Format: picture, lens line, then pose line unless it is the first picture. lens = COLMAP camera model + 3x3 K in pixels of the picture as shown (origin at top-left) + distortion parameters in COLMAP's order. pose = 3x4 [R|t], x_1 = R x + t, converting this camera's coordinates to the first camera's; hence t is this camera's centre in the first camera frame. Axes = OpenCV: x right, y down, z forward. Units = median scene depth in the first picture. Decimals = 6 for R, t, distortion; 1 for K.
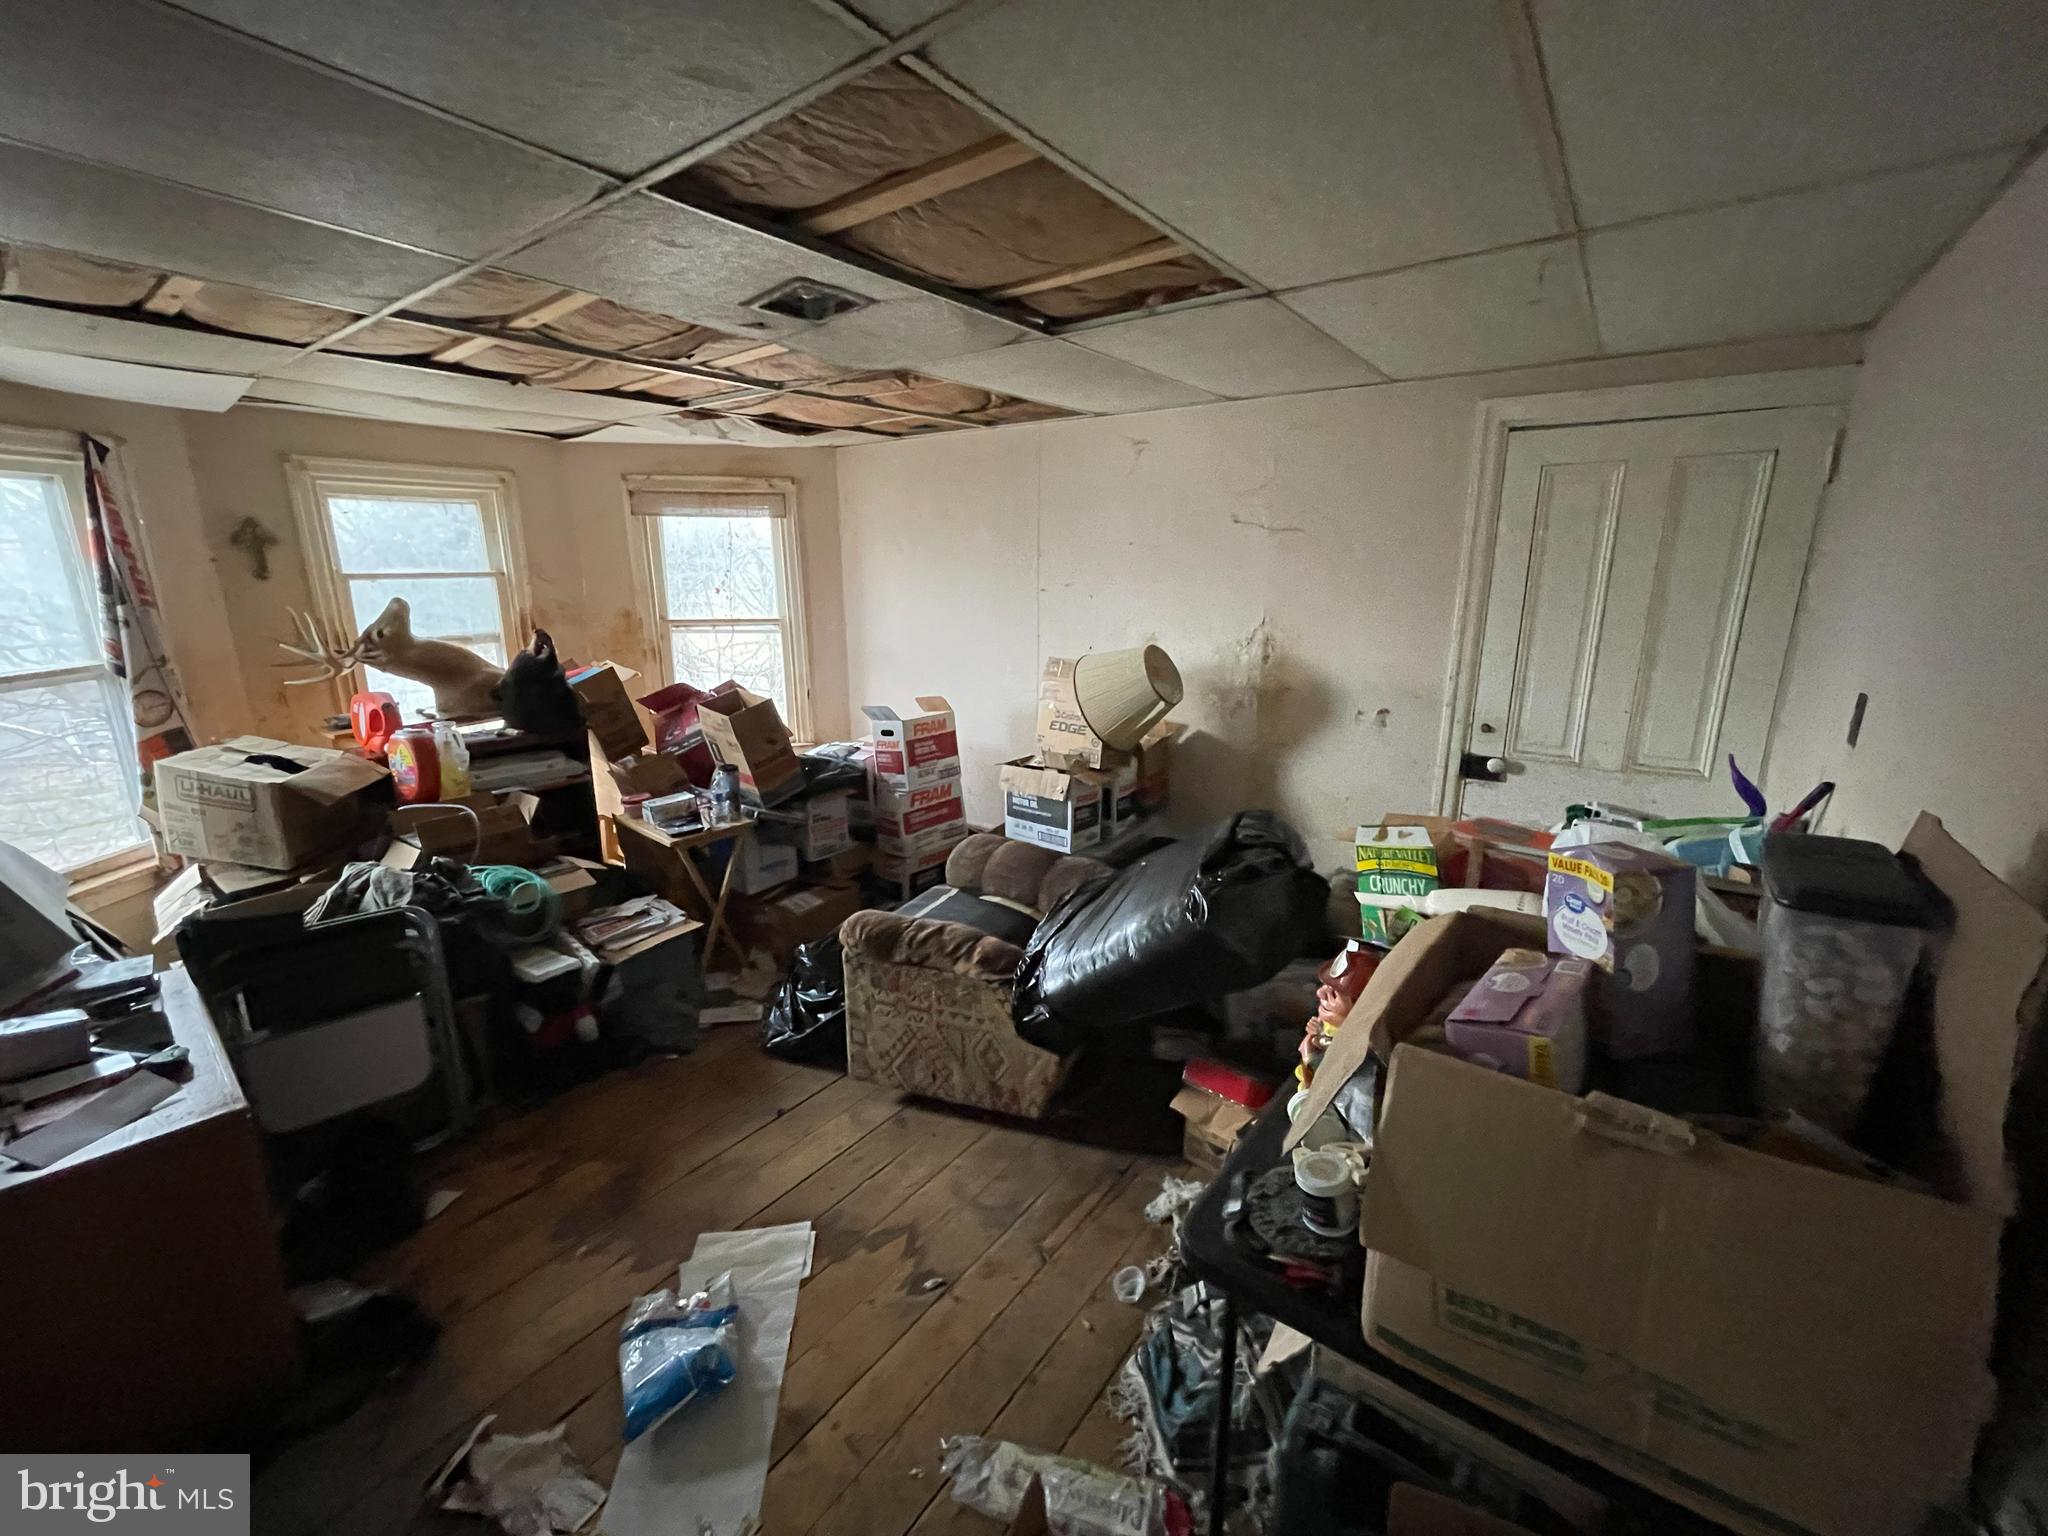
lens RADIAL K [[816.8, 0, 1025.4], [0, 816.8, 765.7], [0, 0, 1]] dist [-0.001035, -0.000026]
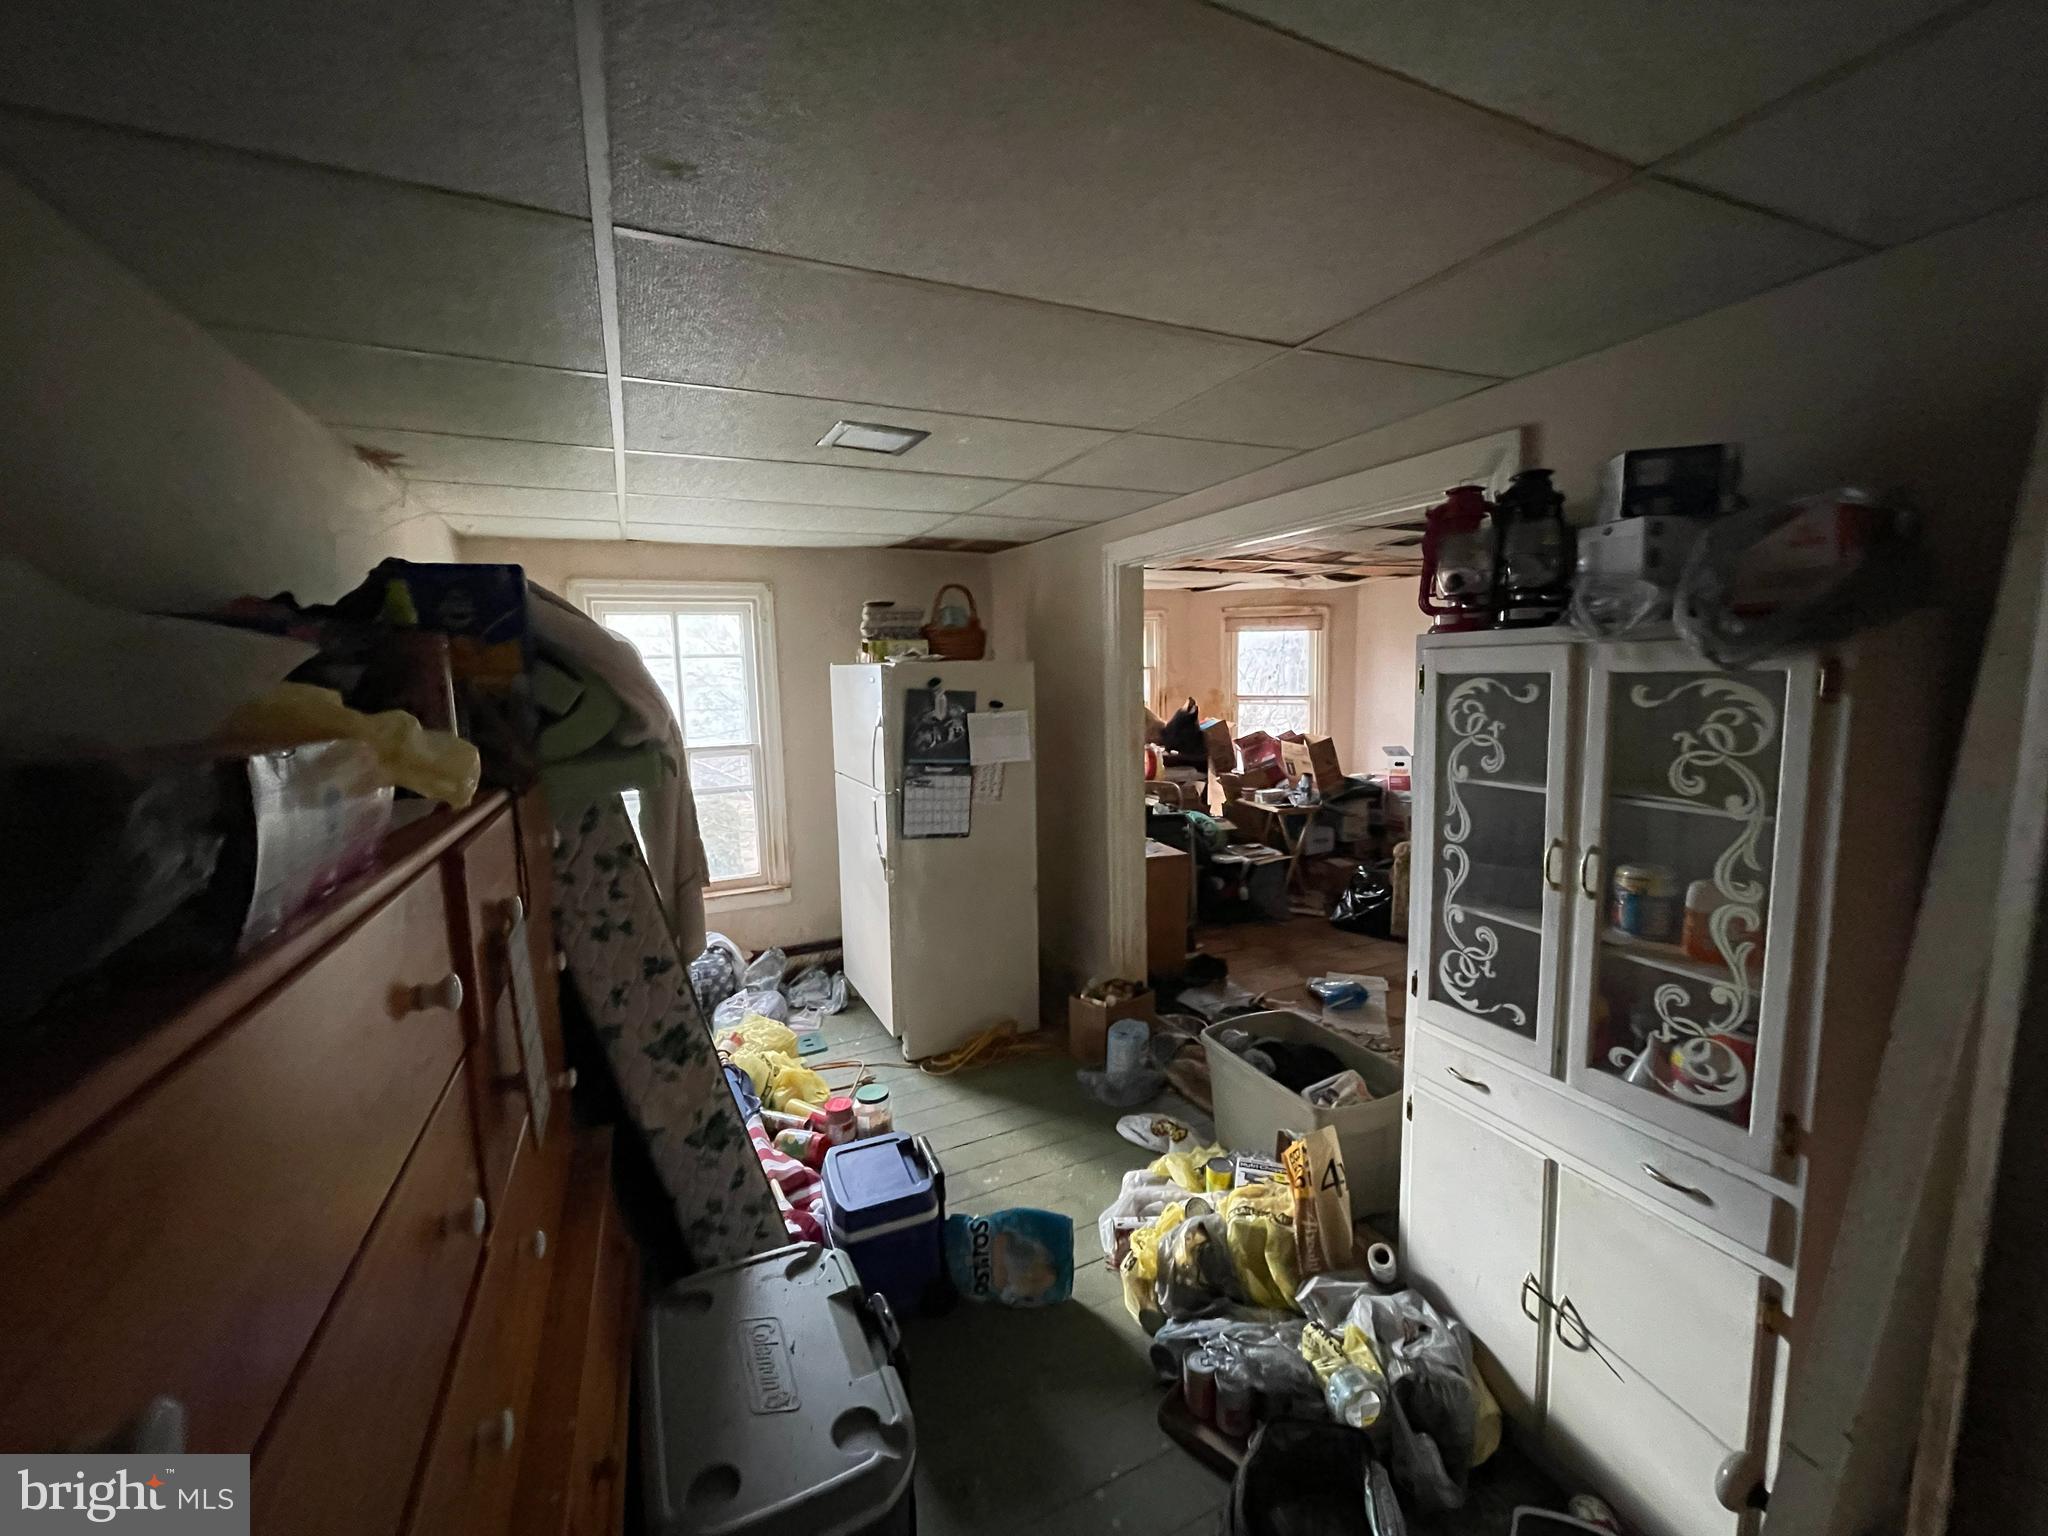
lens RADIAL K [[816.8, 0, 1023.6], [0, 816.8, 762.4], [0, 0, 1]] dist [-0.001035, -0.000026]
pose [[0.881006, 0.045200, -0.470941, -0.068357], [-0.100933, 0.990466, -0.093757, 0.177884], [0.462213, 0.130134, 0.877168, -0.714807]]
